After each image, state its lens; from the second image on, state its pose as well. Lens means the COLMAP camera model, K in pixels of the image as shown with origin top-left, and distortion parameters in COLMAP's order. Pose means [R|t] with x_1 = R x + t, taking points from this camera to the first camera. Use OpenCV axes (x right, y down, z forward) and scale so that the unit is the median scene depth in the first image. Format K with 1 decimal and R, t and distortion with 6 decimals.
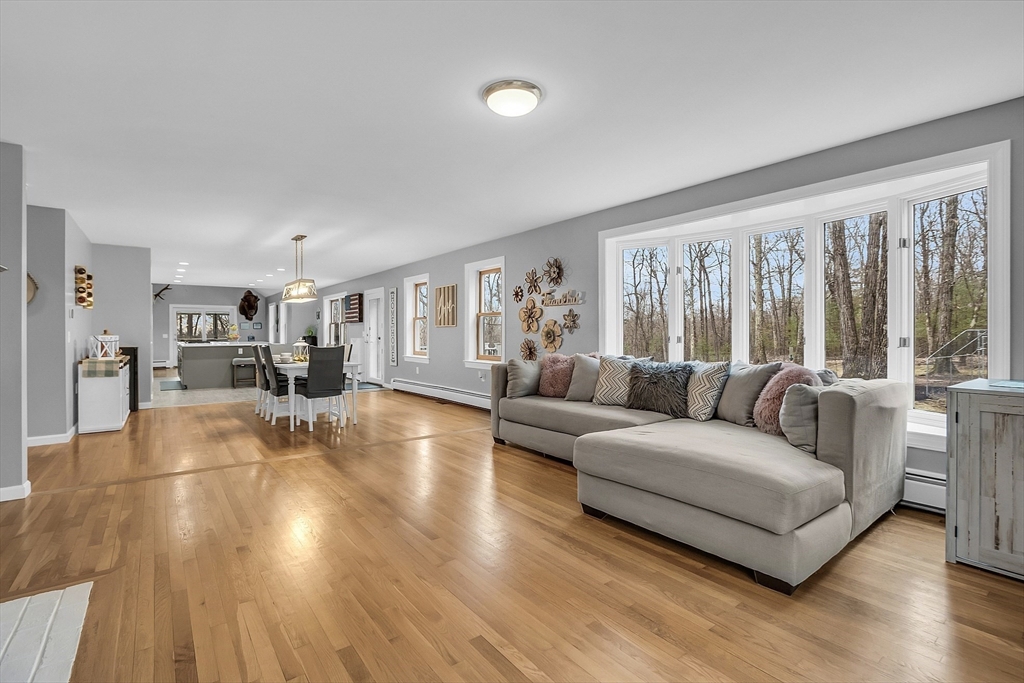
lens RADIAL K [[460.8, 0, 518.2], [0, 460.8, 345.4], [0, 0, 1]] dist [-0.006284, 0.000438]
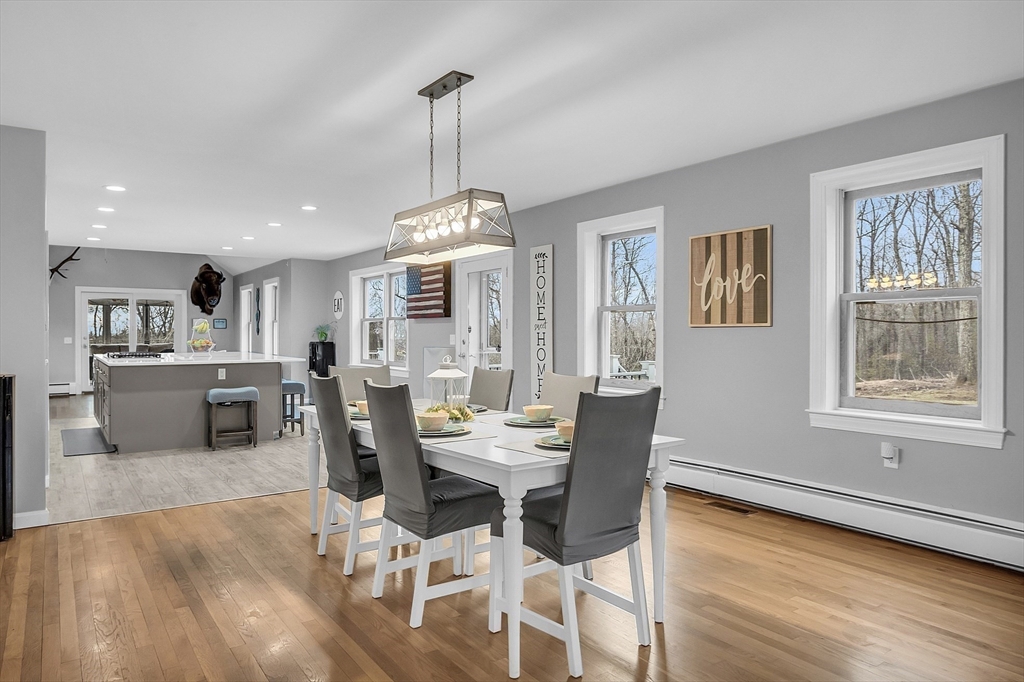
lens RADIAL K [[628.3, 0, 535.3], [0, 628.3, 353.9], [0, 0, 1]] dist [-0.008071, -0.006311]
pose [[0.999960, 0.004139, -0.007892, -0.259240], [-0.004111, 0.999985, 0.003555, -0.013076], [0.007907, -0.003522, 0.999963, 0.323589]]
